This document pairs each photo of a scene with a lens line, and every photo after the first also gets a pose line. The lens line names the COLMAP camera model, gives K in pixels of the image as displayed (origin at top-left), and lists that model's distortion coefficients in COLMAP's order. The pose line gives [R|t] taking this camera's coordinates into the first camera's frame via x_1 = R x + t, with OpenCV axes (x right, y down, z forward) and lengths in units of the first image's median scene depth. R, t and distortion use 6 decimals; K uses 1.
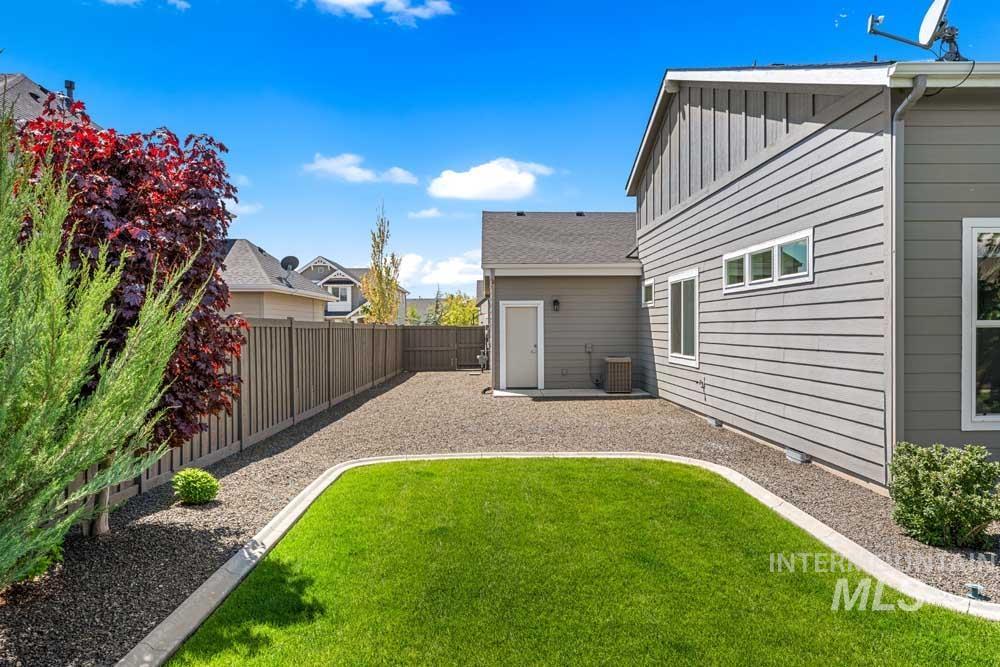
lens RADIAL K [[604.7, 0, 497.2], [0, 604.7, 340.8], [0, 0, 1]] dist [0.006768, -0.000128]
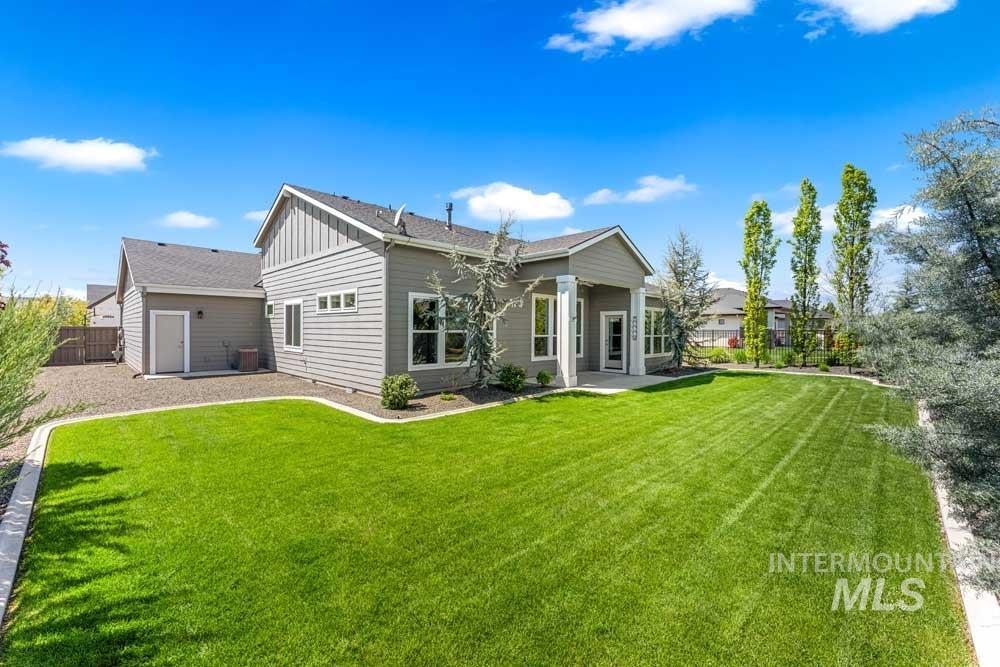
lens RADIAL K [[401.1, 0, 499.1], [0, 401.1, 325.7], [0, 0, 1]] dist [0.000075, 0.000393]
pose [[0.706799, 0.014605, 0.707263, -0.109611], [0.006318, 0.999617, -0.026956, -0.001355], [-0.707386, 0.023521, 0.706436, -0.288389]]
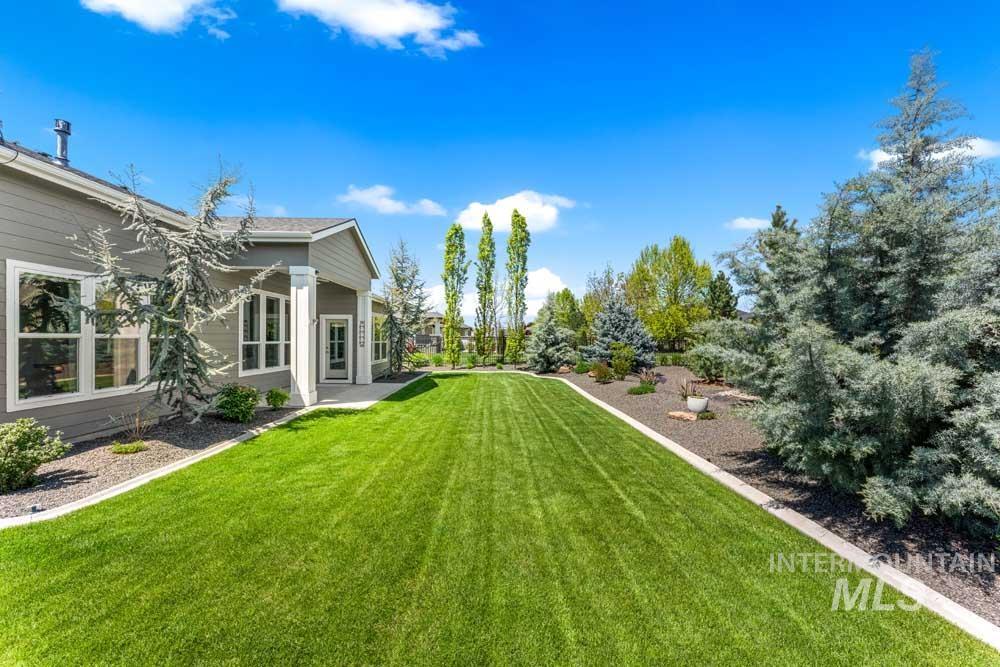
lens RADIAL K [[399.2, 0, 501.3], [0, 399.2, 339.5], [0, 0, 1]] dist [-0.000888, -0.000013]
pose [[-0.008434, 0.001722, 0.999963, -0.081790], [0.012783, 0.999917, -0.001614, -0.001112], [-0.999883, 0.012769, -0.008455, -0.064041]]
